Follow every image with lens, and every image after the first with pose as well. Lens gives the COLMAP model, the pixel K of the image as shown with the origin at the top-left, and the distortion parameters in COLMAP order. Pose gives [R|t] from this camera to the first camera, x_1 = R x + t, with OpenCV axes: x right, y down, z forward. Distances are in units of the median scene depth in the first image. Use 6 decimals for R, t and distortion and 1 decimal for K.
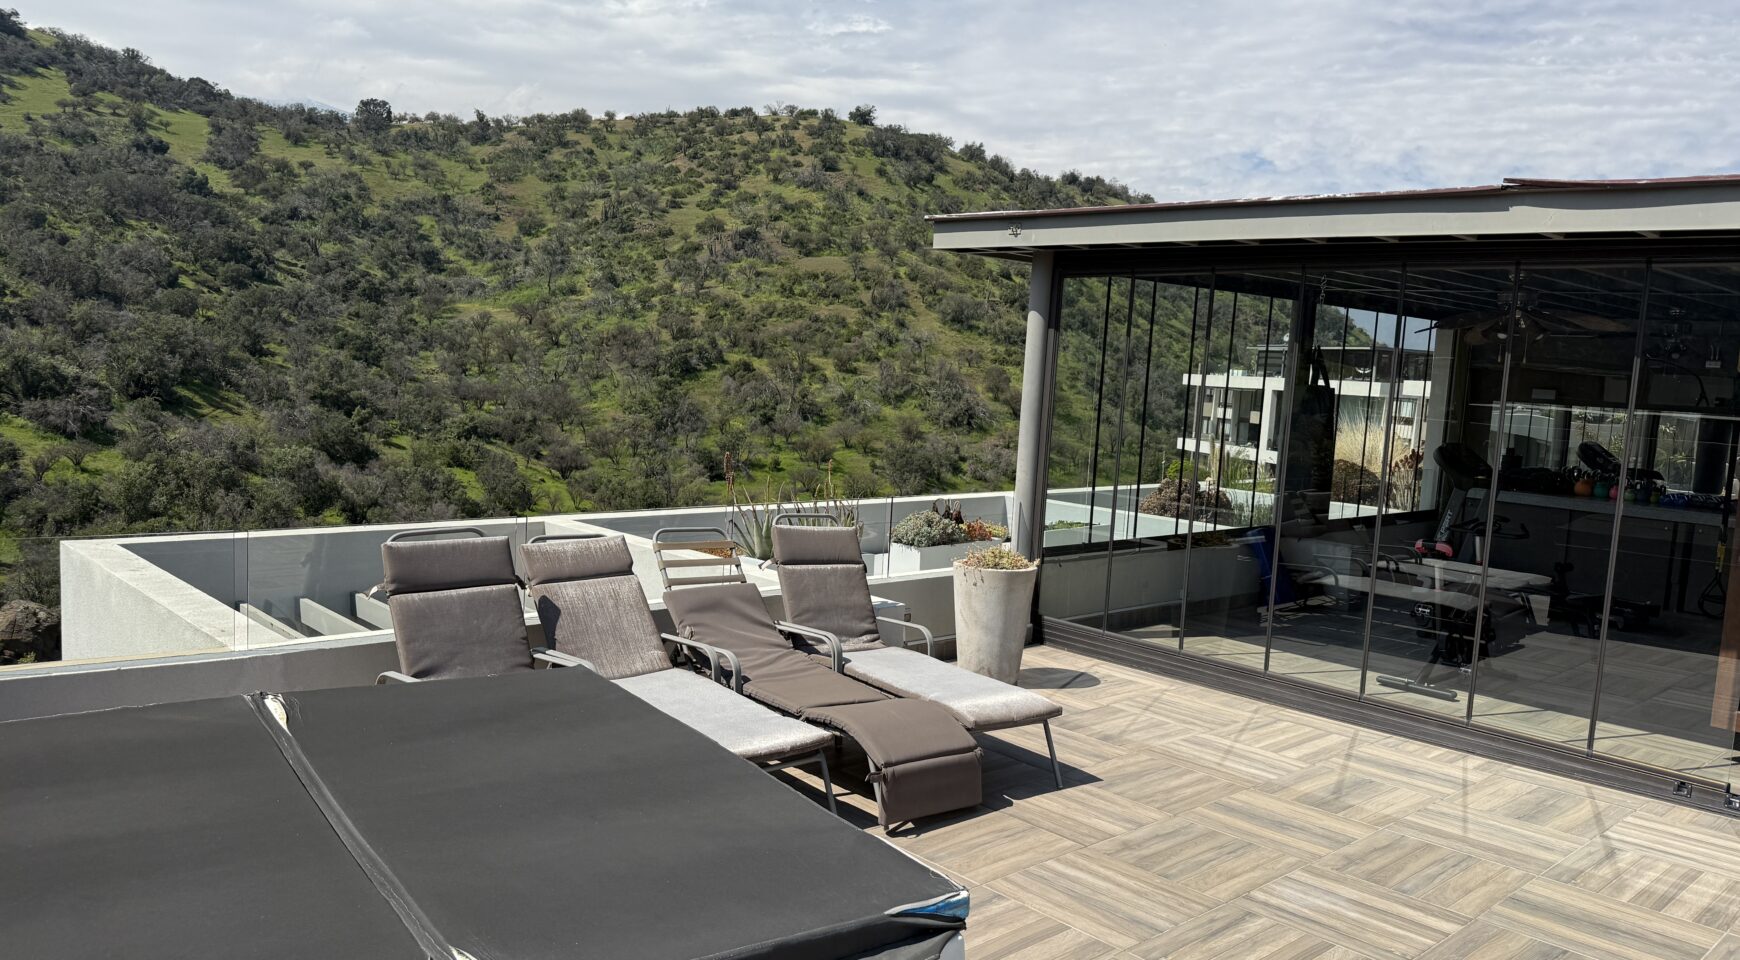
lens RADIAL K [[1267.0, 0, 863.5], [0, 1267.0, 478.9], [0, 0, 1]] dist [0.071288, -0.098703]
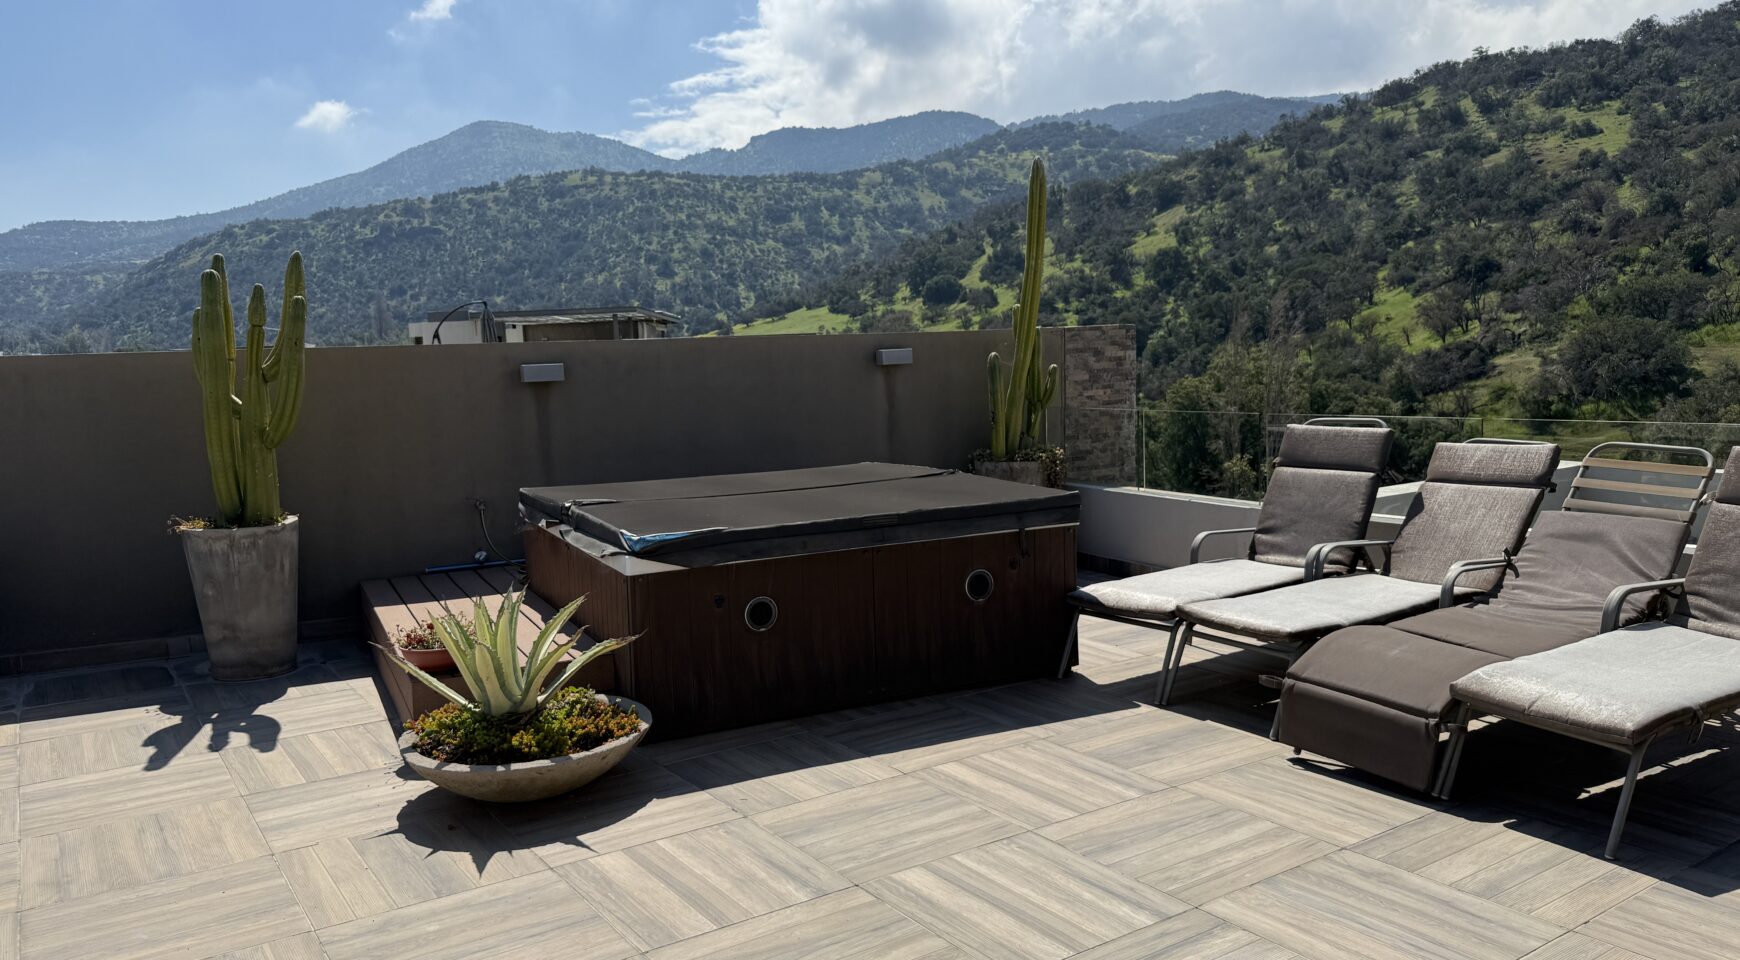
lens RADIAL K [[1267.0, 0, 873.8], [0, 1267.0, 486.8], [0, 0, 1]] dist [0.071288, -0.098703]
pose [[-0.158467, 0.048988, -0.986148, 0.914821], [-0.086291, 0.994260, 0.063258, 0.068977], [0.983586, 0.095120, -0.153330, 0.845854]]
